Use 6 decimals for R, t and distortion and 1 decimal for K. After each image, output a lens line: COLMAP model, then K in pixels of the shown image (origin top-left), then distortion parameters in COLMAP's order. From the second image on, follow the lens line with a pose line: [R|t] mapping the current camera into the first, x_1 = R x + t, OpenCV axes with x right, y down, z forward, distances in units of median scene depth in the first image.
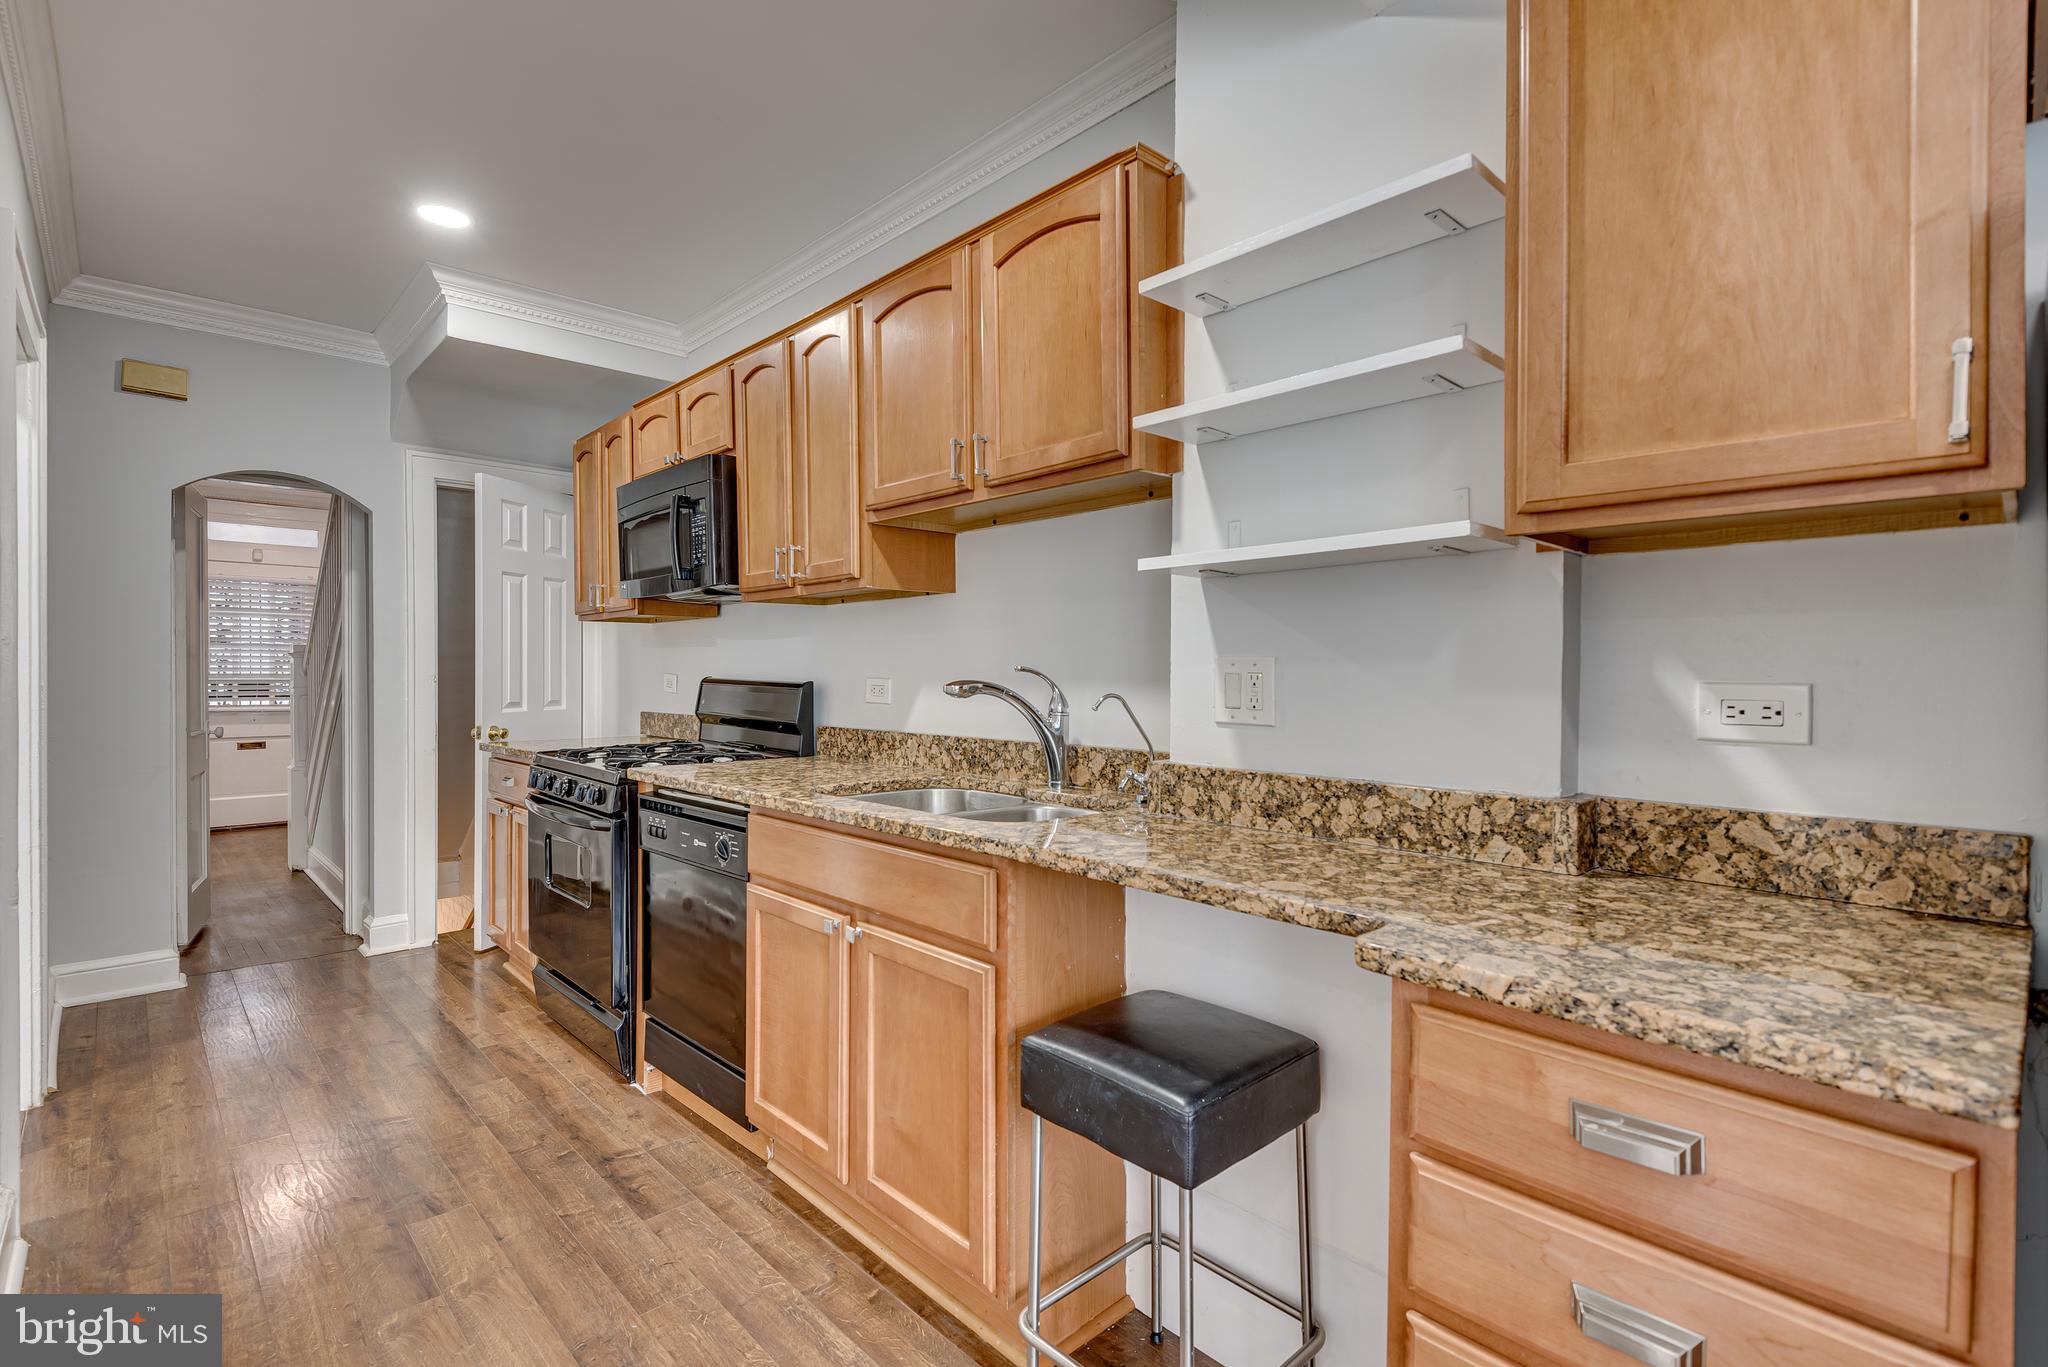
lens RADIAL K [[971.4, 0, 1039.7], [0, 971.4, 678.2], [0, 0, 1]] dist [-0.006823, -0.001065]
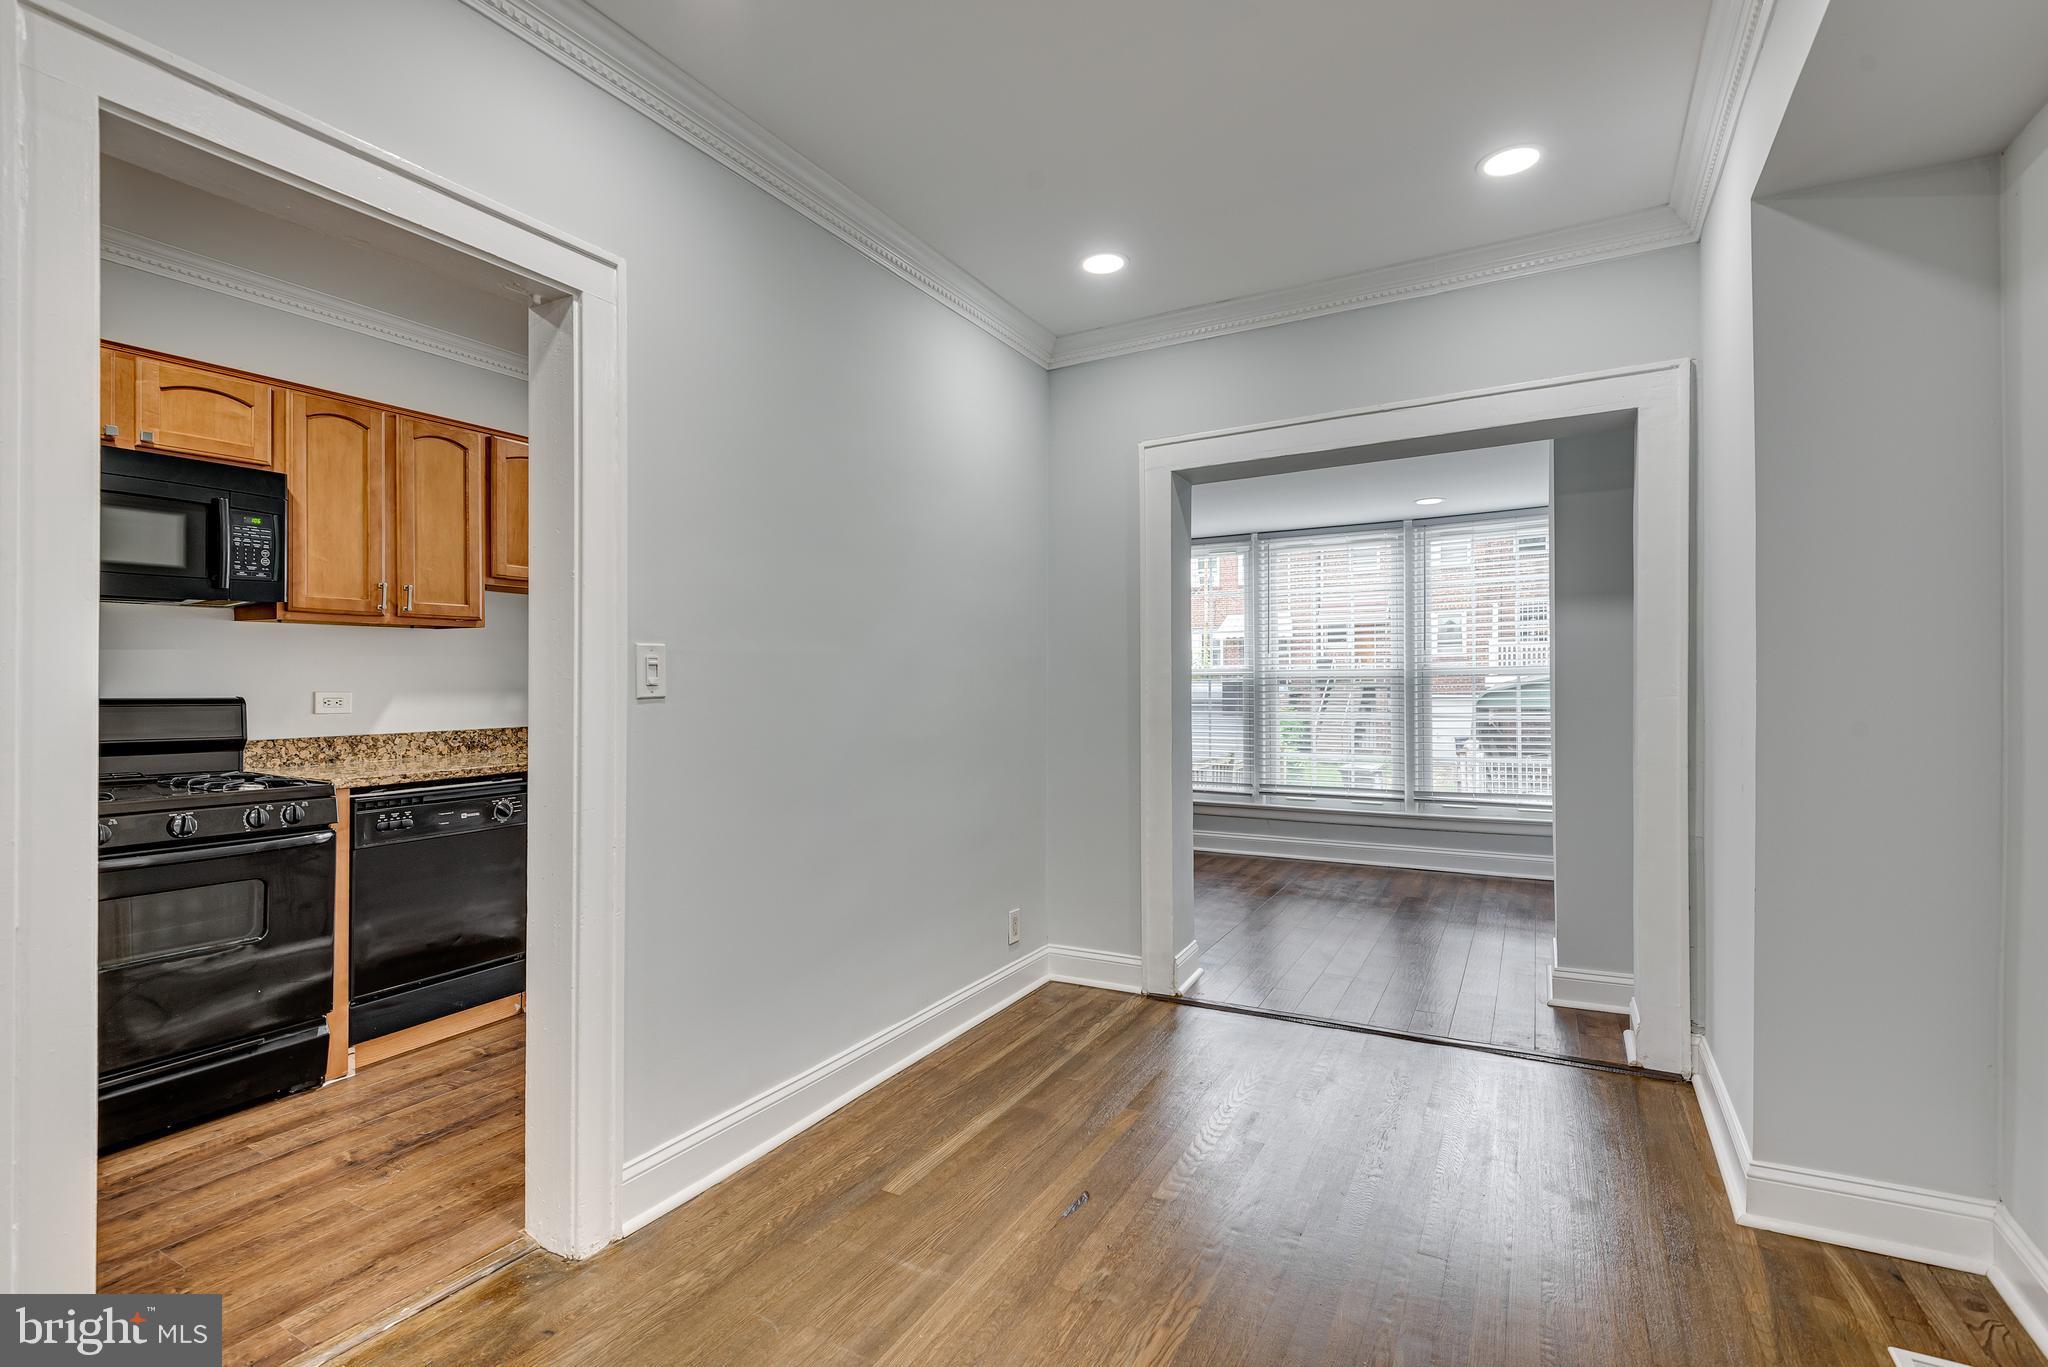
lens RADIAL K [[955.6, 0, 1001.9], [0, 955.6, 677.0], [0, 0, 1]] dist [-0.002577, -0.002672]
pose [[-0.277267, 0.001741, 0.960791, -1.585519], [0.012263, 0.999923, 0.001727, -0.011576], [-0.960715, 0.012261, -0.277267, 0.568751]]
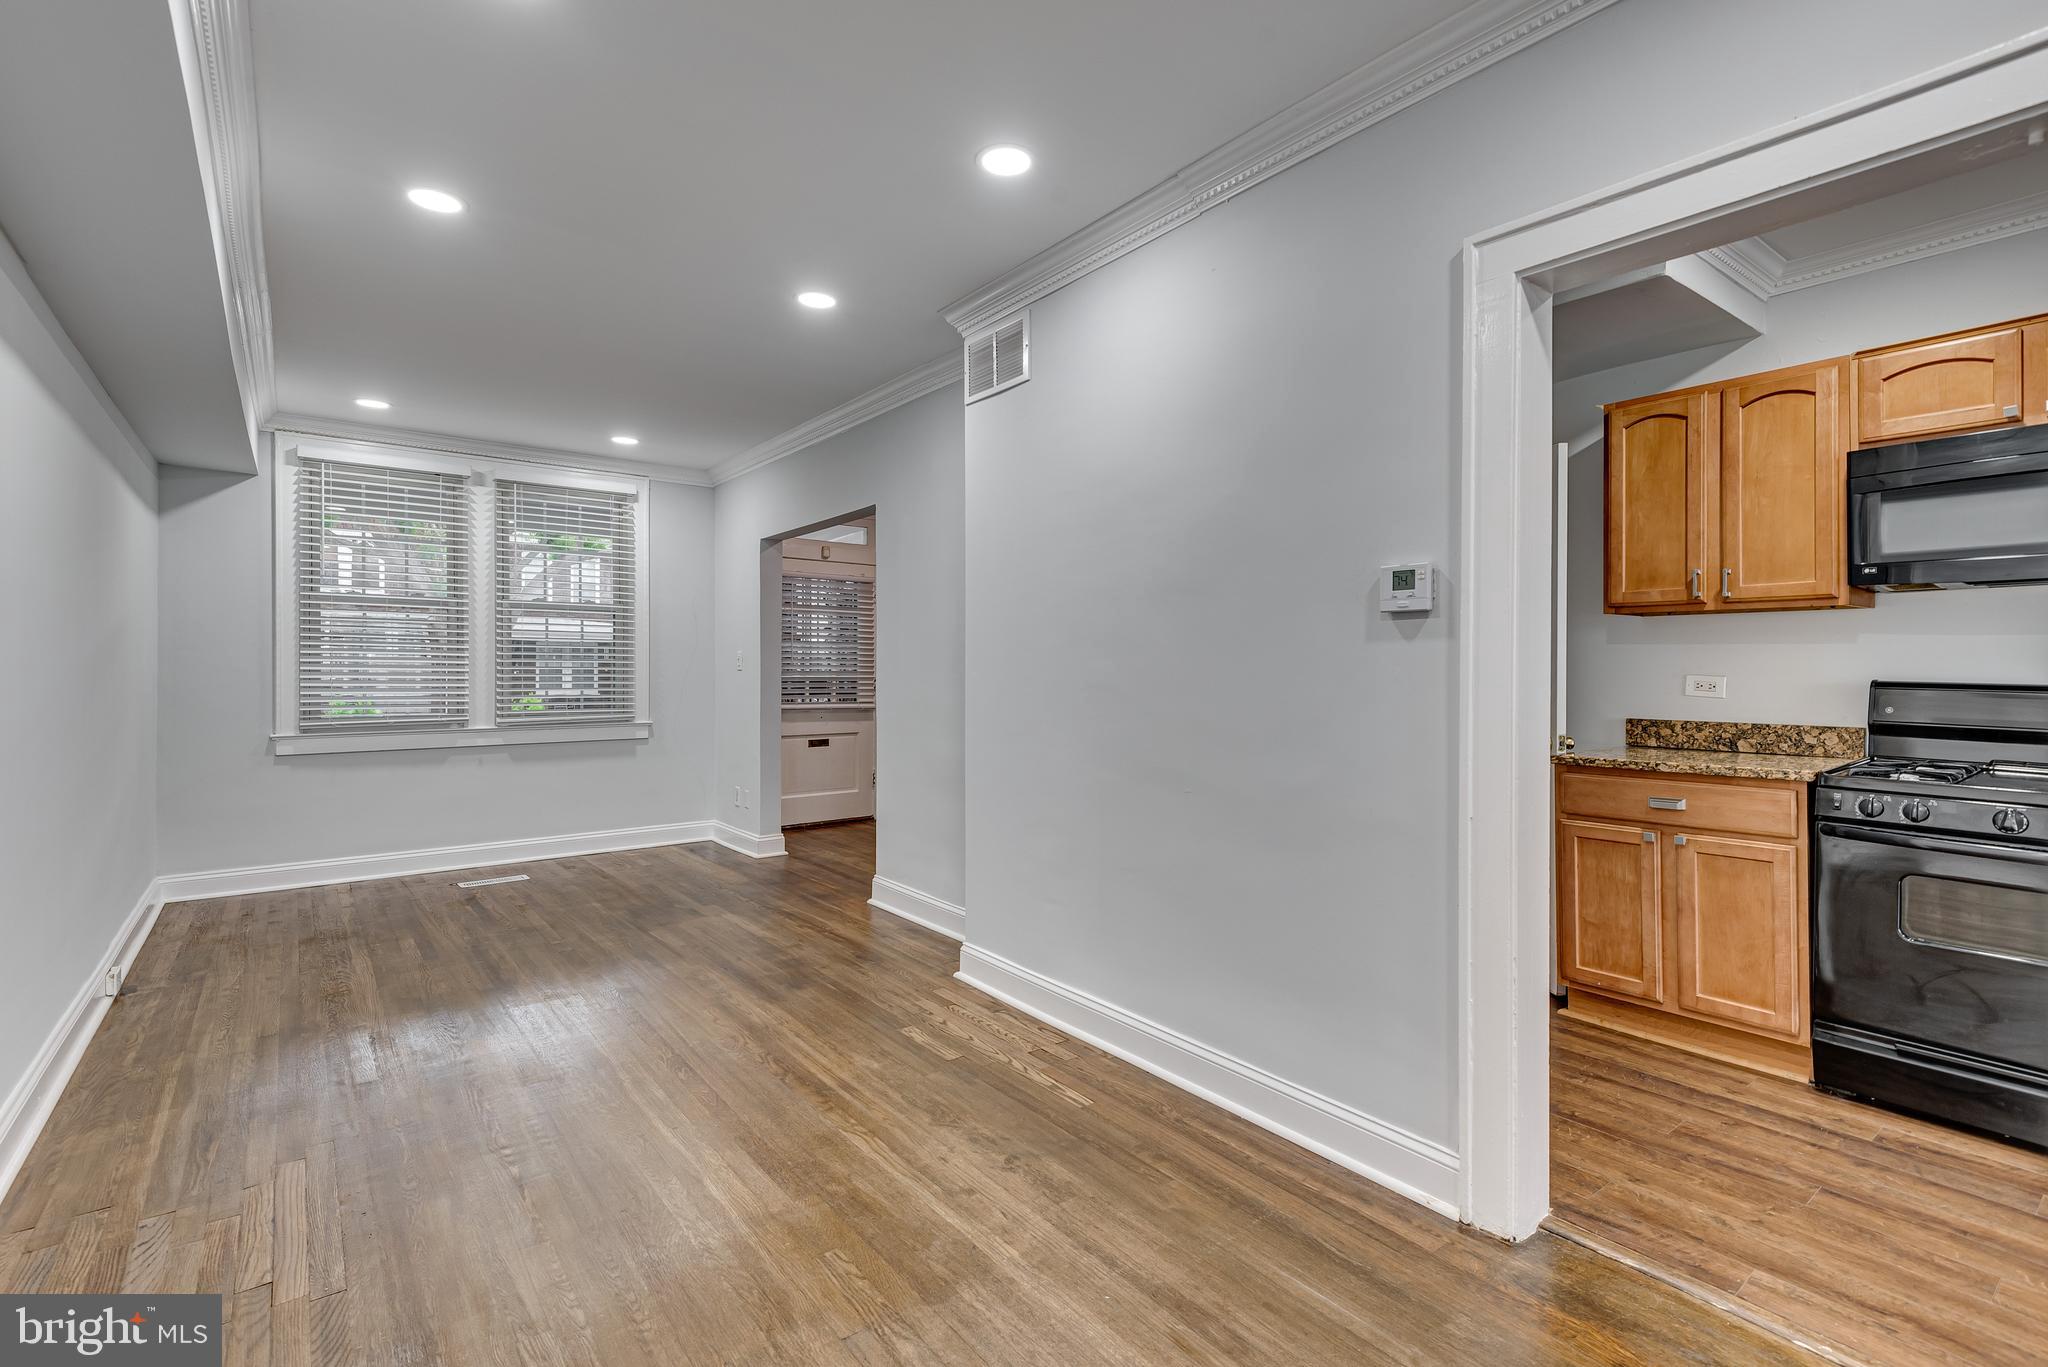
lens RADIAL K [[955.6, 0, 1018.7], [0, 955.6, 663.4], [0, 0, 1]] dist [-0.002577, -0.002672]
pose [[0.991422, 0.001811, -0.130686, -1.276827], [-0.003206, 0.999940, -0.010469, -0.007657], [0.130659, 0.010798, 0.991369, 0.122426]]
